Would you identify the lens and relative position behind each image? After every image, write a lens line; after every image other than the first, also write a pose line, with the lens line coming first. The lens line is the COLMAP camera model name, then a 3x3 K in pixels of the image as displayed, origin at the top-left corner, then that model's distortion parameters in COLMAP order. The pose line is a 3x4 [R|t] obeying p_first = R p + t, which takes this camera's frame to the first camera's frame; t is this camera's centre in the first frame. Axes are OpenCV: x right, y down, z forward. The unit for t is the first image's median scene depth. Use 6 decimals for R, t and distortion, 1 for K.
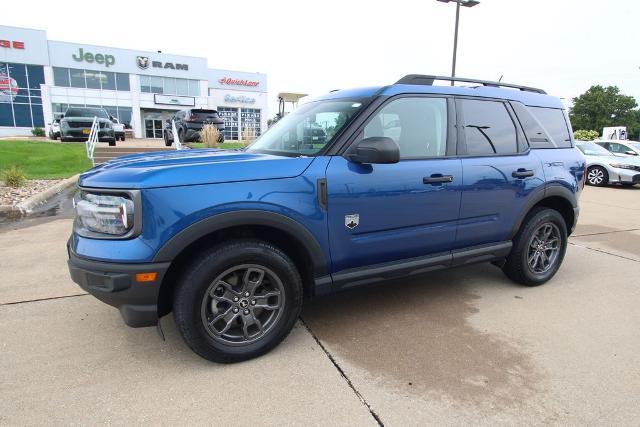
lens RADIAL K [[395.3, 0, 328.1], [0, 395.3, 215.2], [0, 0, 1]] dist [-0.006929, 0.000224]
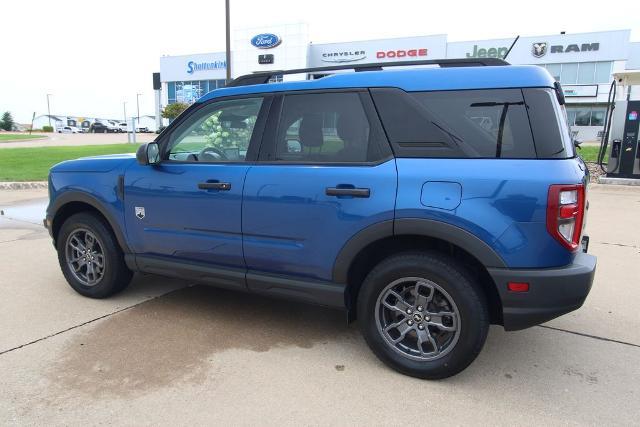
lens RADIAL K [[476.1, 0, 307.3], [0, 476.1, 214.7], [0, 0, 1]] dist [-0.000576, 0.000752]
pose [[0.549524, 0.126694, -0.825816, 1.160369], [-0.154761, 0.986765, 0.048403, -0.095336], [0.821019, 0.101206, 0.561858, 0.470364]]
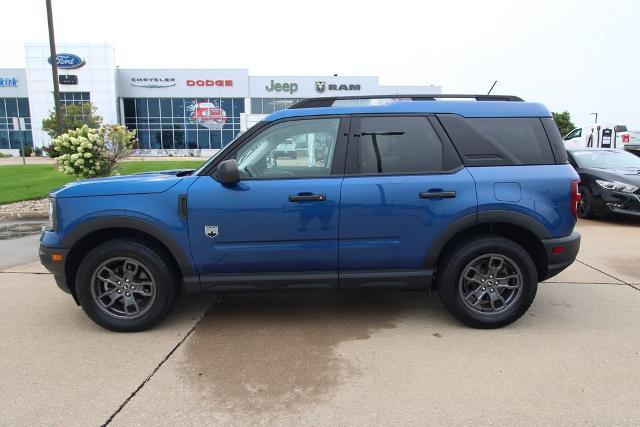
lens RADIAL K [[418.6, 0, 320.0], [0, 418.6, 213.5], [0, 0, 1]] dist [-0.012139, 0.000724]
pose [[0.881086, 0.044346, -0.470872, 0.706455], [-0.067673, 0.997171, -0.032716, -0.014054], [0.468090, 0.060691, 0.881594, 0.045630]]
